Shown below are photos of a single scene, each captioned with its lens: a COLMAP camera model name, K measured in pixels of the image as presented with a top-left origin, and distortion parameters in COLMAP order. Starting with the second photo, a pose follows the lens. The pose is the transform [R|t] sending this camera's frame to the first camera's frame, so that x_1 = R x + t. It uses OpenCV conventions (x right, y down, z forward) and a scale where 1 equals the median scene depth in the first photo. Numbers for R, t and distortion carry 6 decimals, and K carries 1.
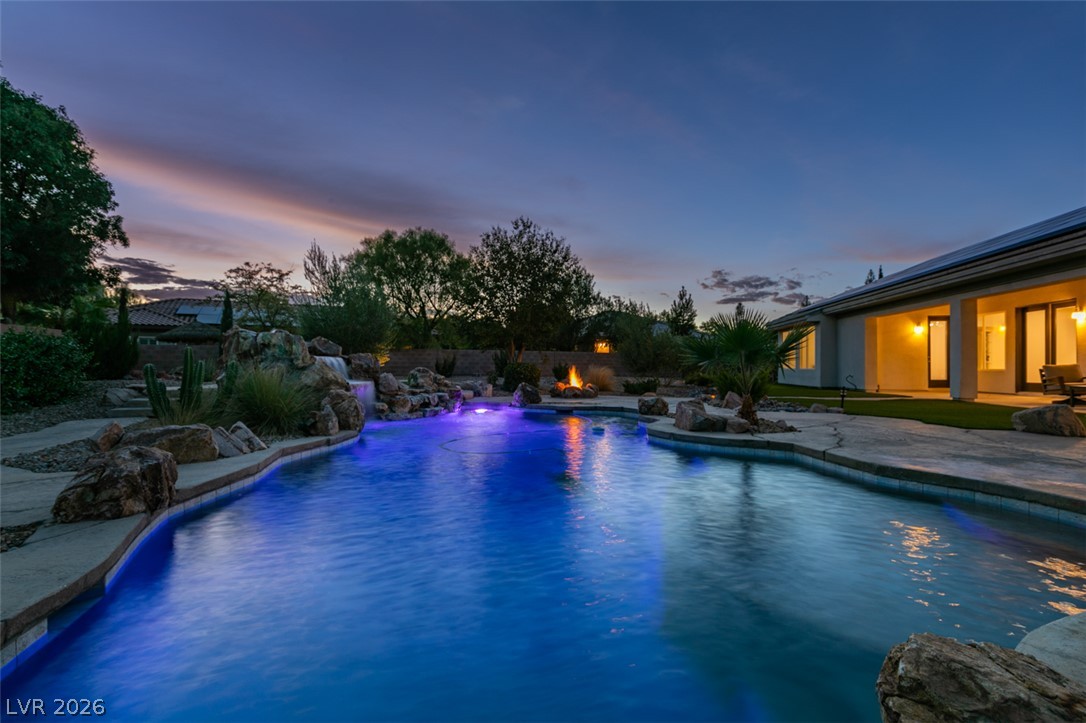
lens RADIAL K [[489.9, 0, 543.0], [0, 489.9, 361.5], [0, 0, 1]] dist [-0.001897, -0.000107]
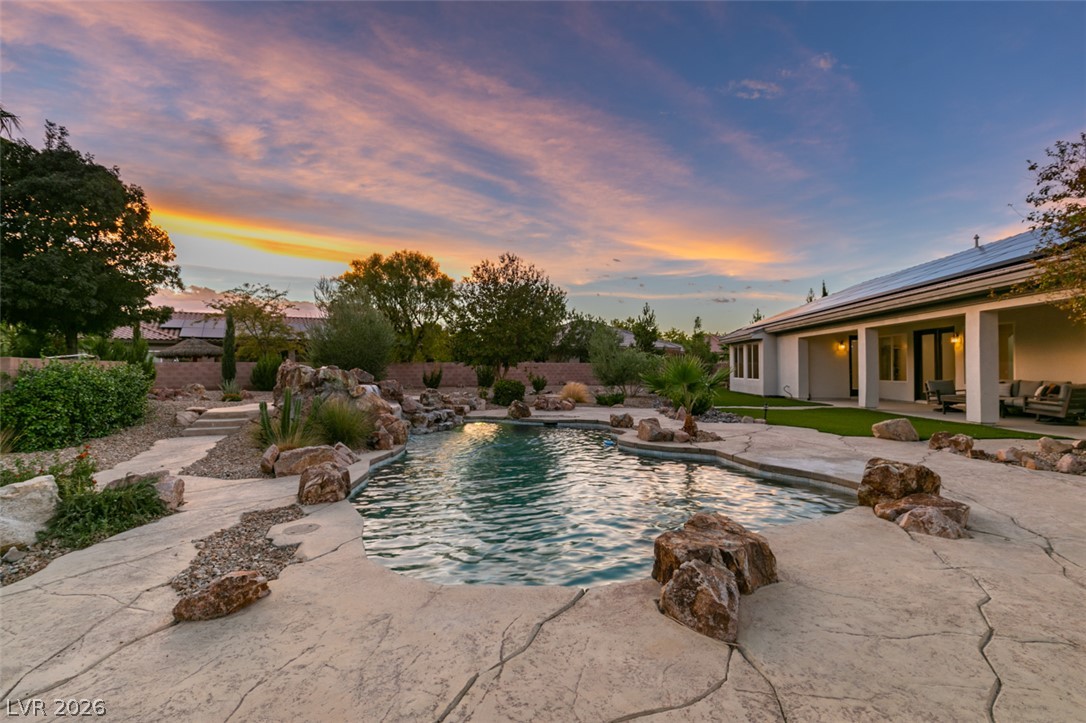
lens RADIAL K [[488.8, 0, 543.0], [0, 488.8, 361.5], [0, 0, 1]] dist [0.003279, -0.000122]
pose [[0.997848, -0.006109, 0.065290, -0.051105], [0.006410, 0.999970, -0.004401, -0.046152], [-0.065261, 0.004810, 0.997857, -0.212082]]
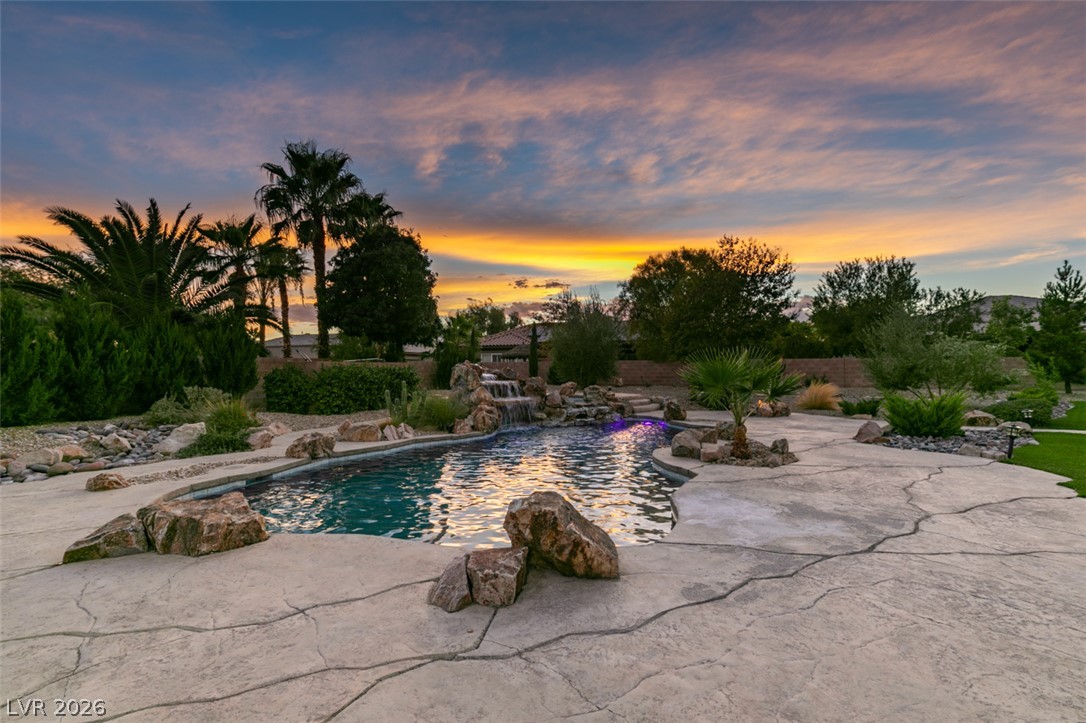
lens RADIAL K [[485.1, 0, 539.2], [0, 485.1, 362.6], [0, 0, 1]] dist [0.003909, -0.000195]
pose [[0.754430, -0.013486, -0.656242, 0.459405], [0.014216, 0.999890, -0.004205, -0.043129], [0.656227, -0.006157, 0.754538, -0.033613]]
